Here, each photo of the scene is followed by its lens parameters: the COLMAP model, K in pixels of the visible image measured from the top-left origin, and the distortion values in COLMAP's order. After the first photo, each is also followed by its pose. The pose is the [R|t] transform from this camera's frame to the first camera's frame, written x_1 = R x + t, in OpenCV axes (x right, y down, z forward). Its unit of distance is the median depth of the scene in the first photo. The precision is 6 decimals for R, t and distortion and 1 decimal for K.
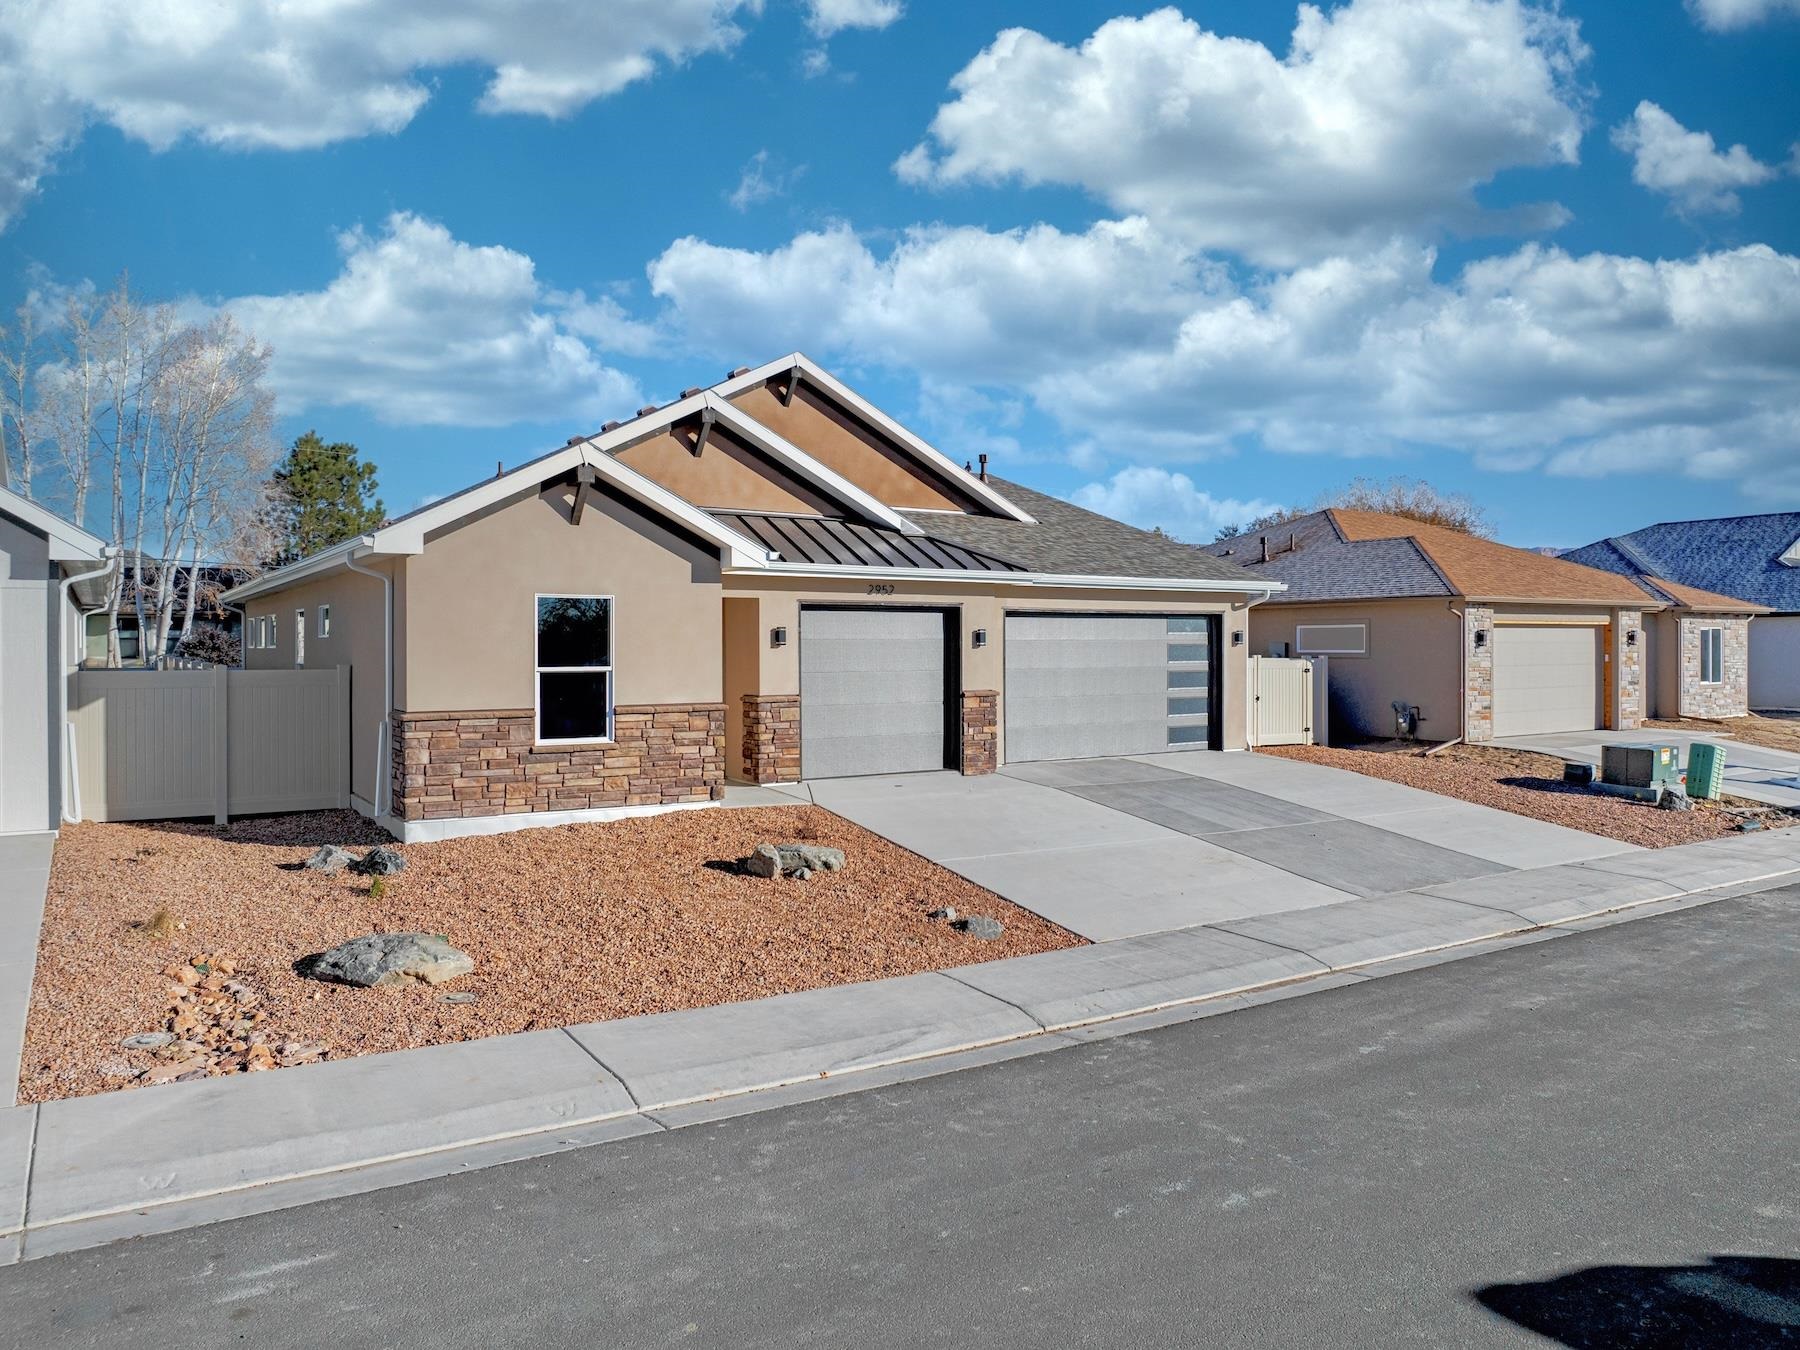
lens RADIAL K [[1275.2, 0, 877.2], [0, 1275.2, 675.2], [0, 0, 1]] dist [-0.045627, 0.005123]
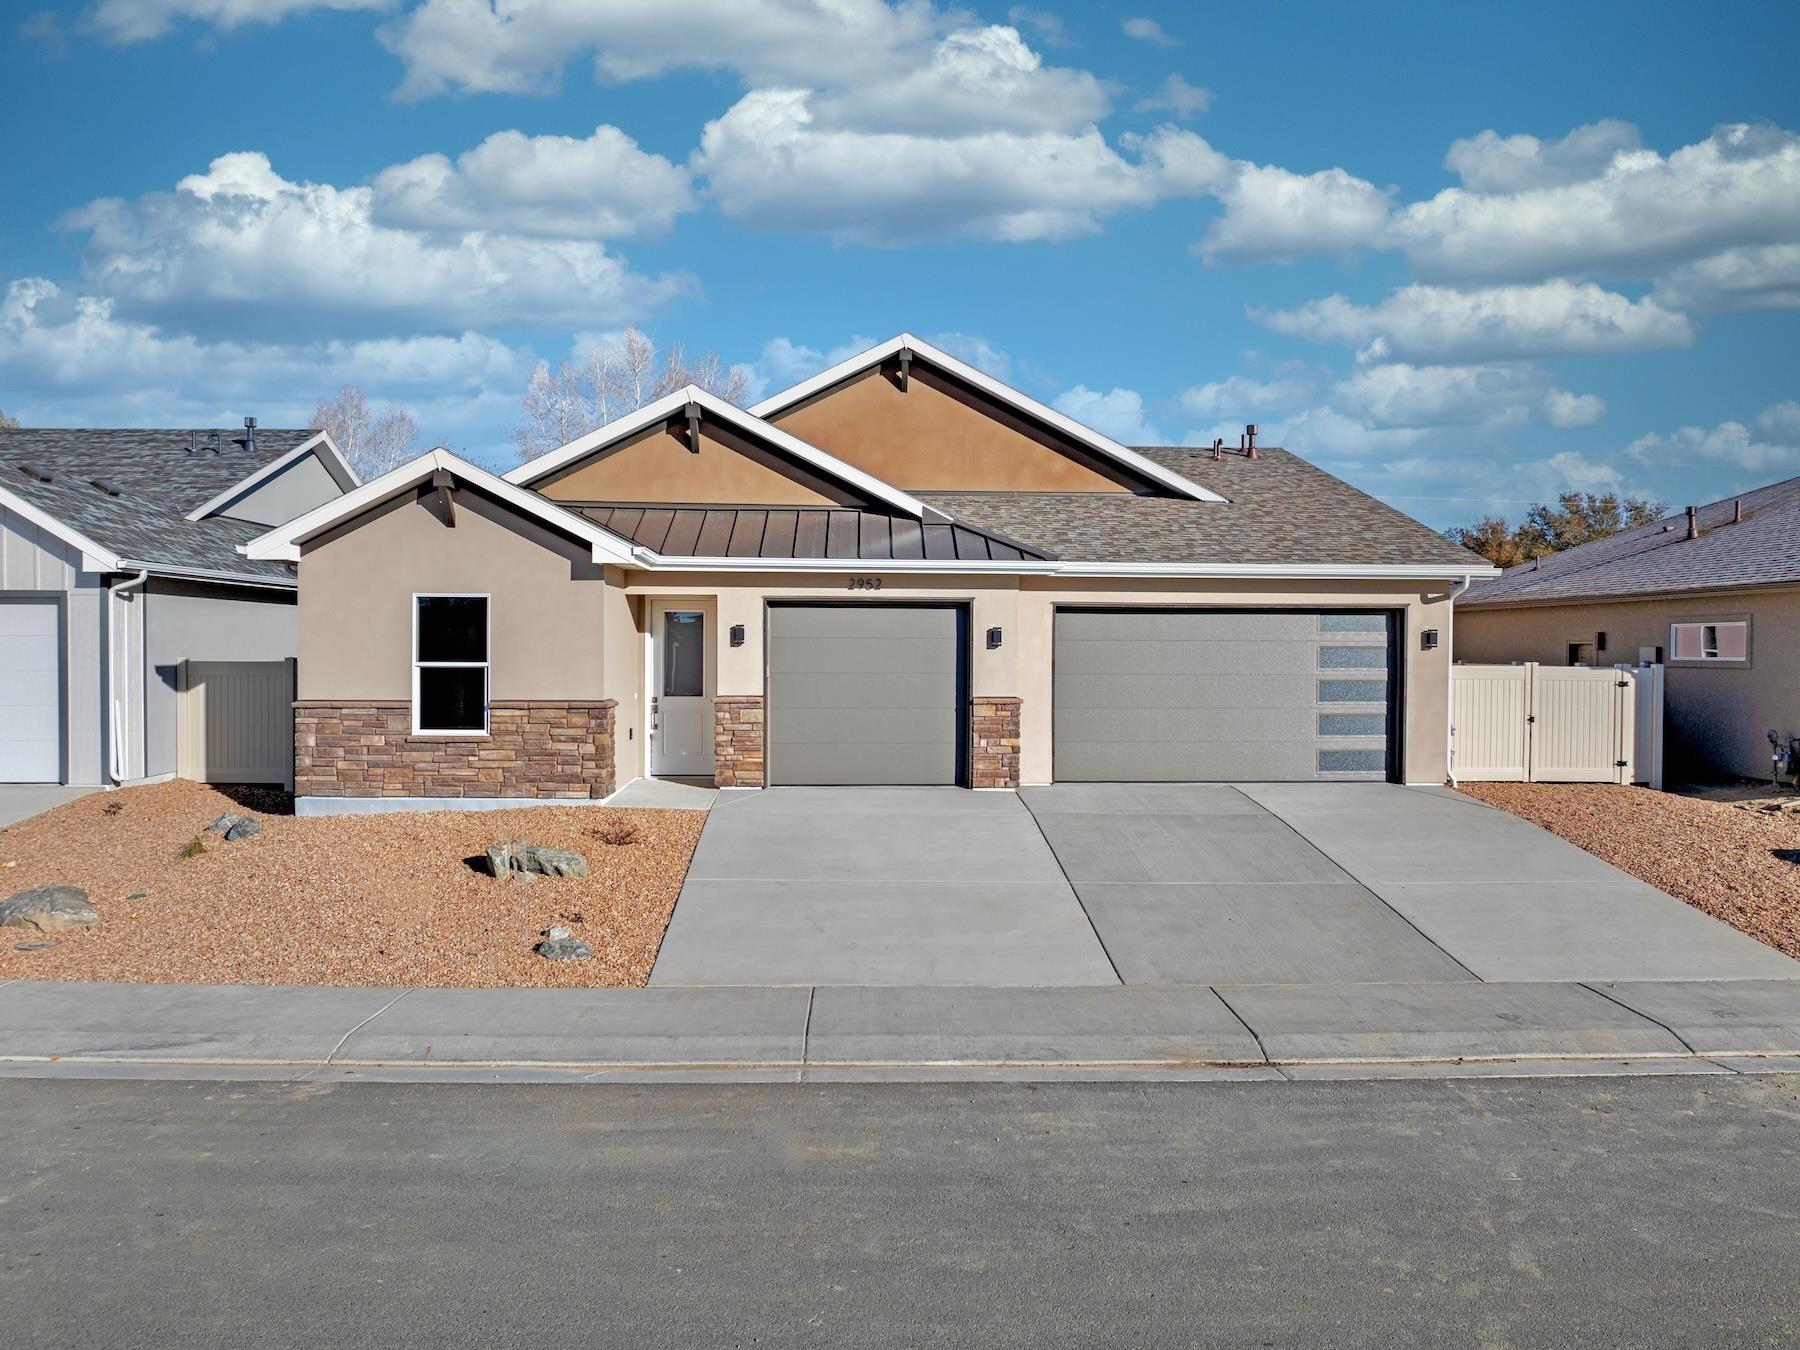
lens RADIAL K [[1275.2, 0, 877.2], [0, 1275.2, 675.2], [0, 0, 1]] dist [-0.045627, 0.005123]
pose [[0.864151, 0.018230, -0.502903, 0.569330], [-0.018800, 0.999816, 0.003939, -0.006240], [0.502882, 0.006051, 0.864334, 0.255002]]
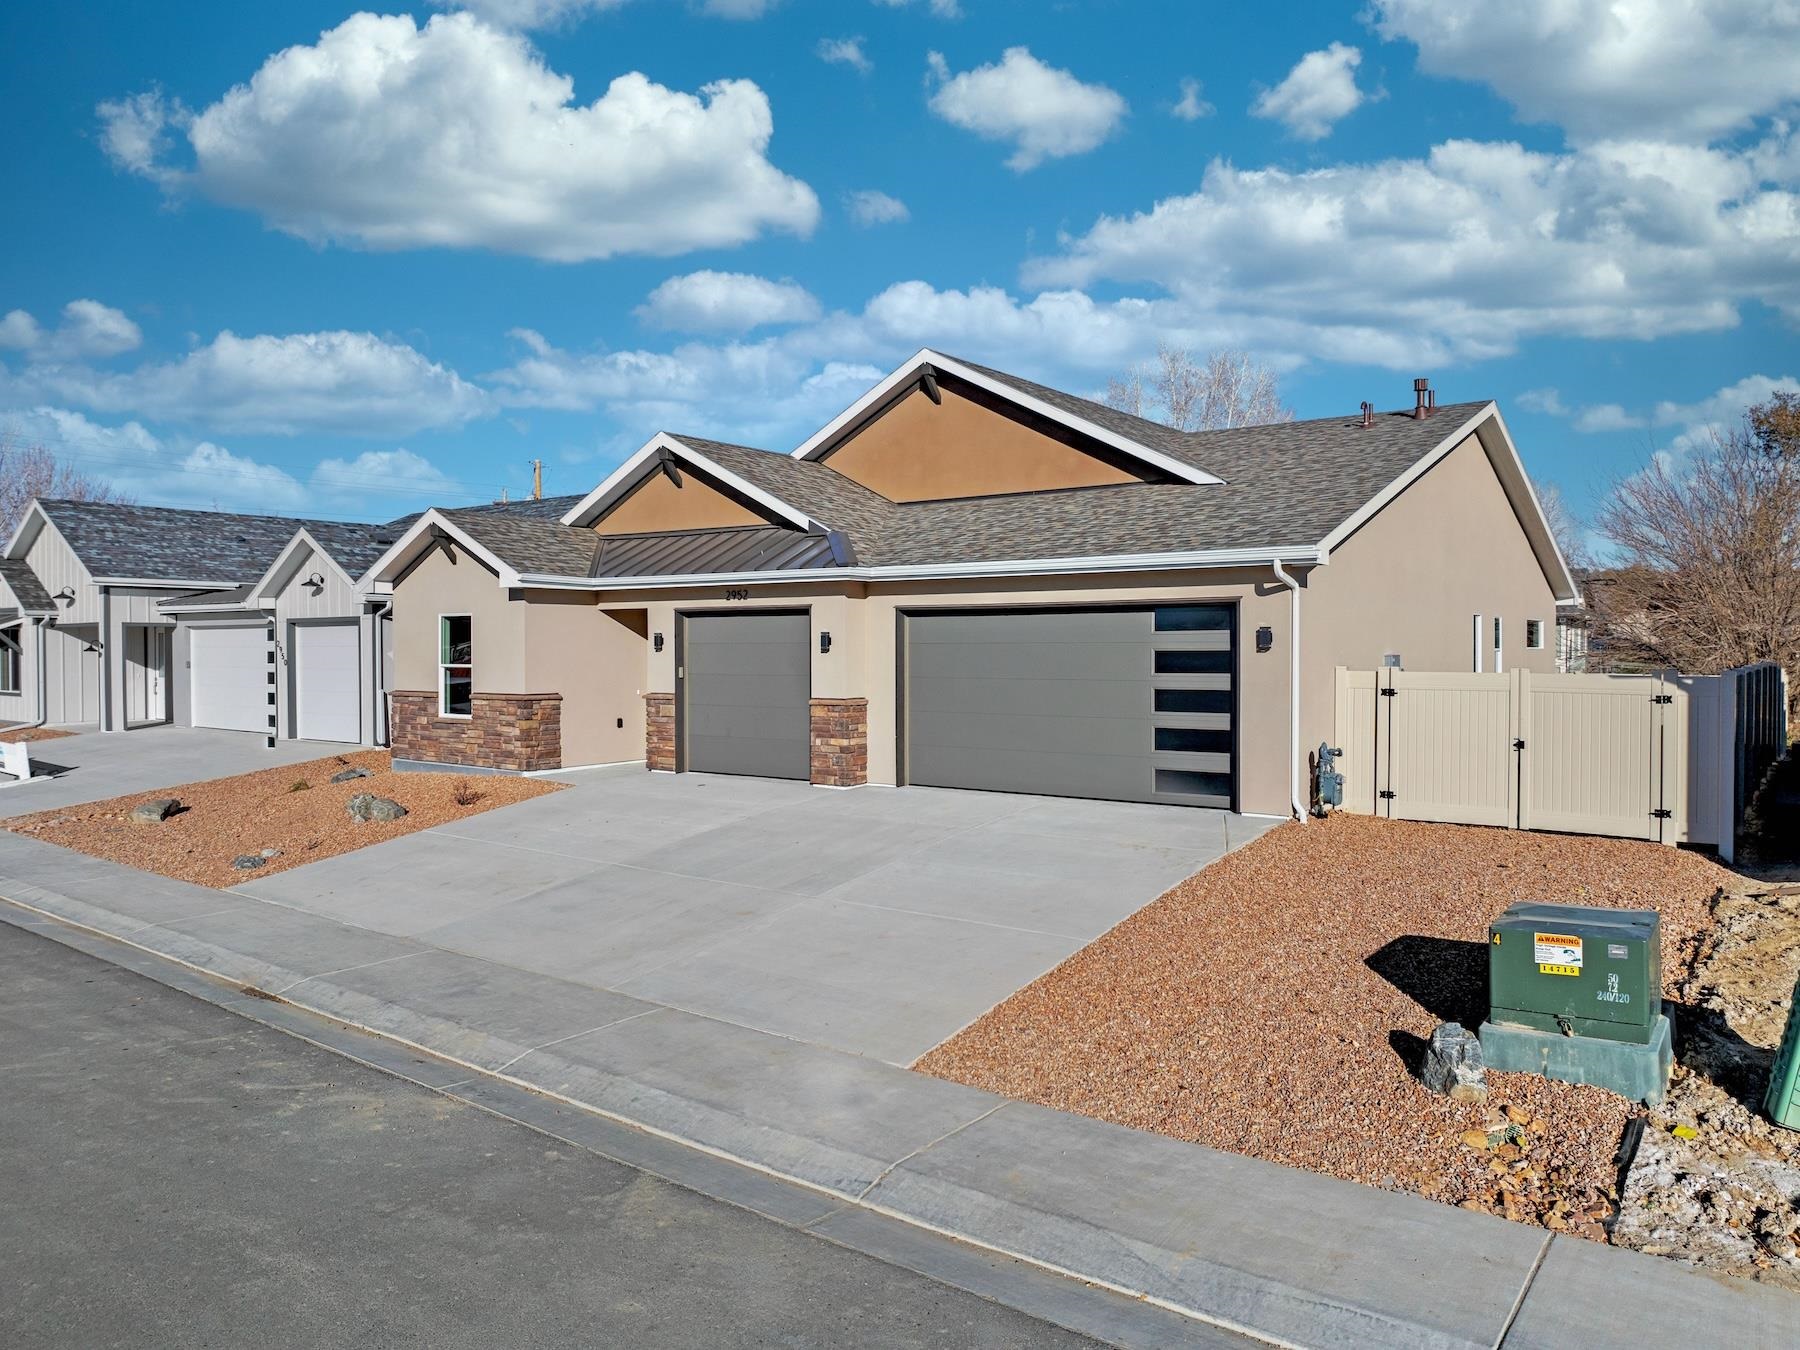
lens RADIAL K [[1250.7, 0, 900.0], [0, 1250.7, 675.0], [0, 0, 1]] dist [-0.035625, 0.002266]
pose [[0.365047, 0.023046, -0.930704, 1.188940], [-0.020669, 0.999648, 0.016647, -0.026617], [0.930760, 0.013160, 0.365395, 0.908920]]
